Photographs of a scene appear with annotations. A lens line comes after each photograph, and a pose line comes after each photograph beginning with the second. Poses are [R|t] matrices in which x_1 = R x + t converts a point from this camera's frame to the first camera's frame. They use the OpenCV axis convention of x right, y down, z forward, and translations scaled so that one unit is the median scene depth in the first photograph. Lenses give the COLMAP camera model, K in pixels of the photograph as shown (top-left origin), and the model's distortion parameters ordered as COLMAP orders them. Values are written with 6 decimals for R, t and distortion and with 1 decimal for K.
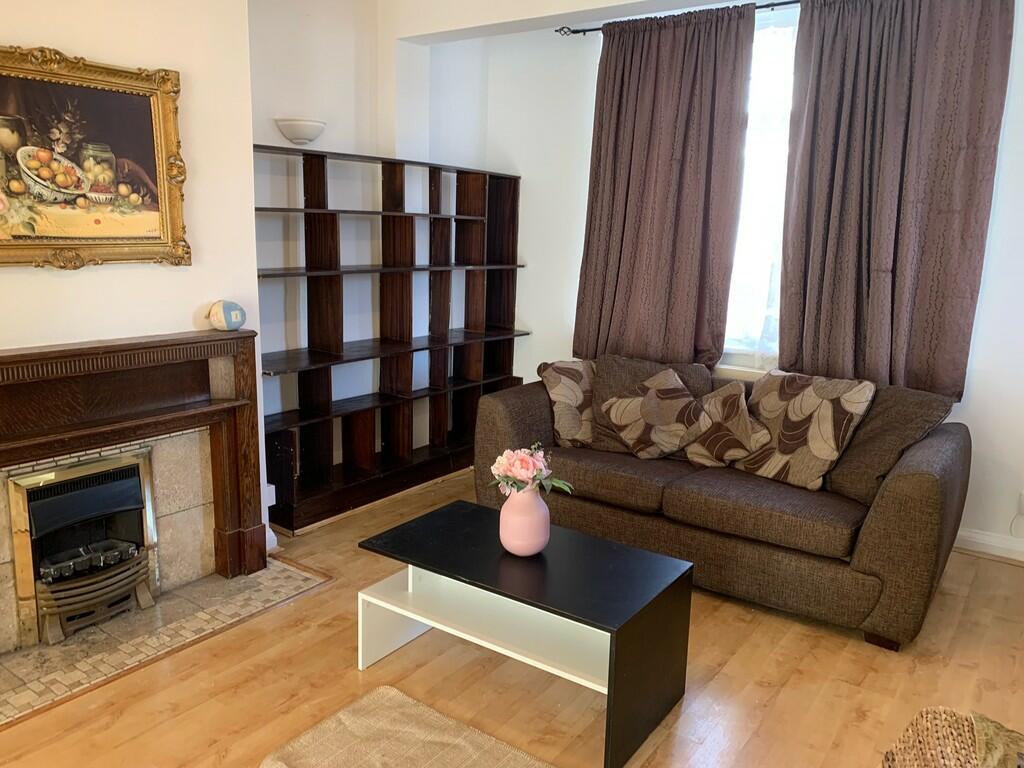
lens RADIAL K [[782.6, 0, 515.2], [0, 782.6, 388.1], [0, 0, 1]] dist [0.001712, 0.000503]
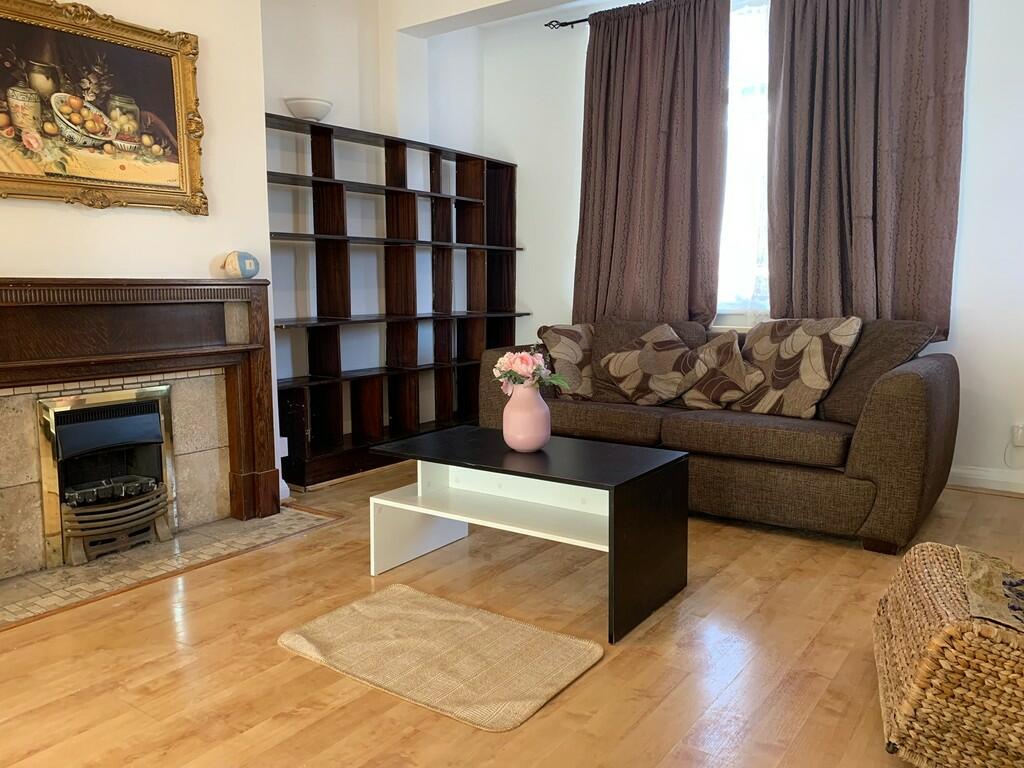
lens RADIAL K [[783.6, 0, 512.0], [0, 783.6, 384.0], [0, 0, 1]] dist [0.003900, -0.003264]
pose [[0.999495, -0.030085, -0.010251, 0.003450], [0.029219, 0.996671, -0.076109, 0.148015], [0.012507, 0.075771, 0.997047, -0.037924]]
